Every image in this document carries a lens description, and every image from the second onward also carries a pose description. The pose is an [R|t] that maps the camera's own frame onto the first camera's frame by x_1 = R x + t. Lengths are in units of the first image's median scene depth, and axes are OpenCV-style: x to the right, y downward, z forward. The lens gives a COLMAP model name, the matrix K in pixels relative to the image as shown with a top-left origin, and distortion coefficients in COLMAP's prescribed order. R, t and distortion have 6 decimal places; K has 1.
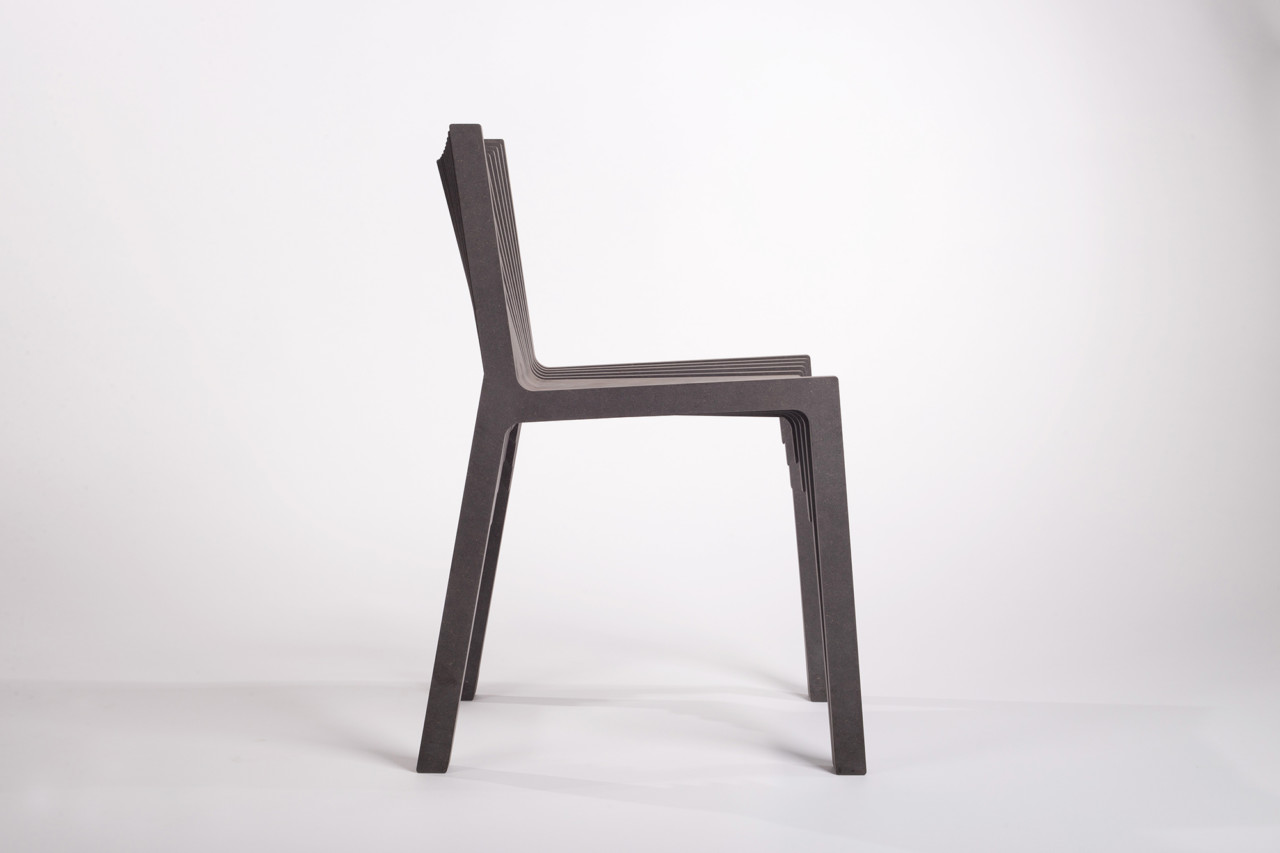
lens RADIAL K [[1742.6, 0, 640.0], [0, 1742.6, 426.5], [0, 0, 1]] dist [-0.231052, -0.010153]
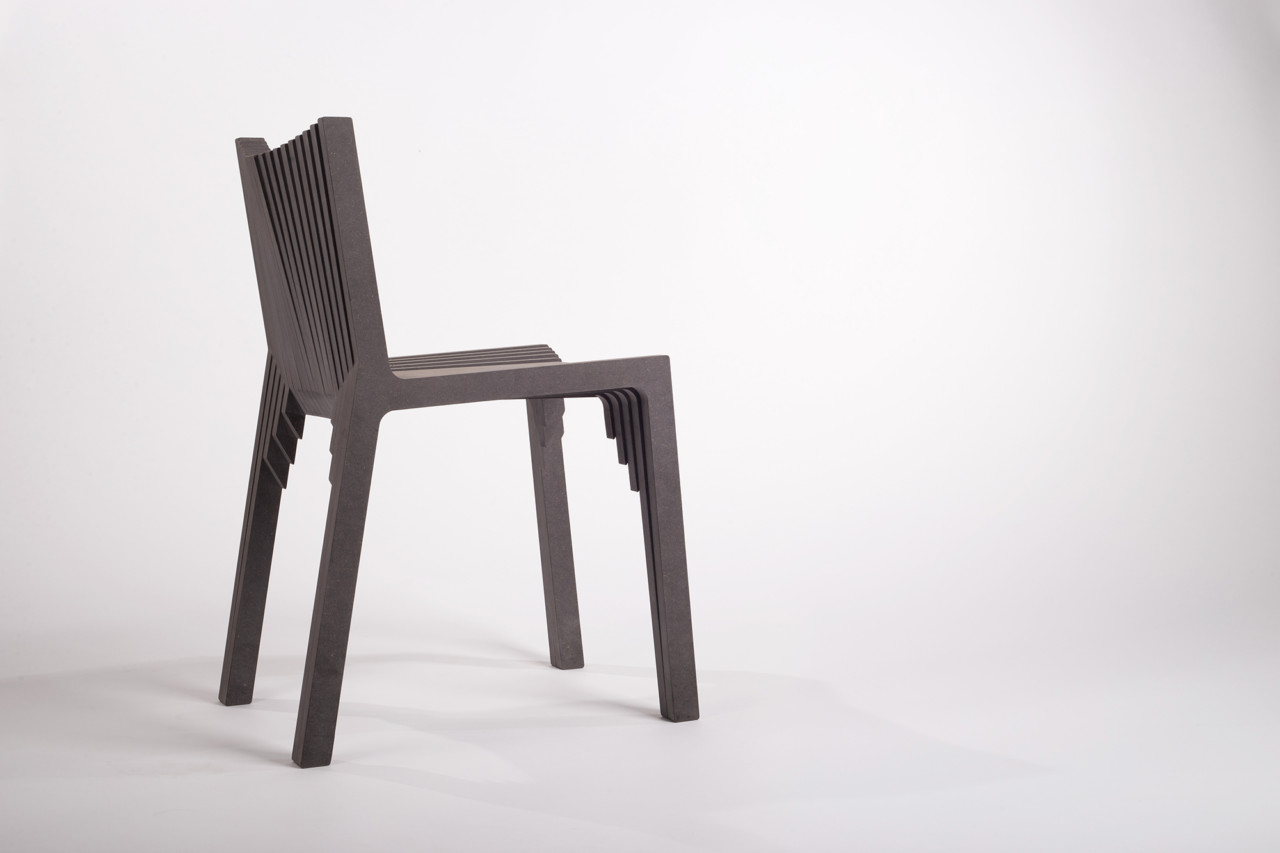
lens RADIAL K [[1742.6, 0, 640.0], [0, 1742.6, 426.5], [0, 0, 1]] dist [-0.231052, -0.010153]
pose [[0.899124, -0.048596, 0.434988, -0.379477], [0.054472, 0.998515, -0.001043, 0.016089], [-0.434291, 0.024632, 0.900436, 0.021505]]
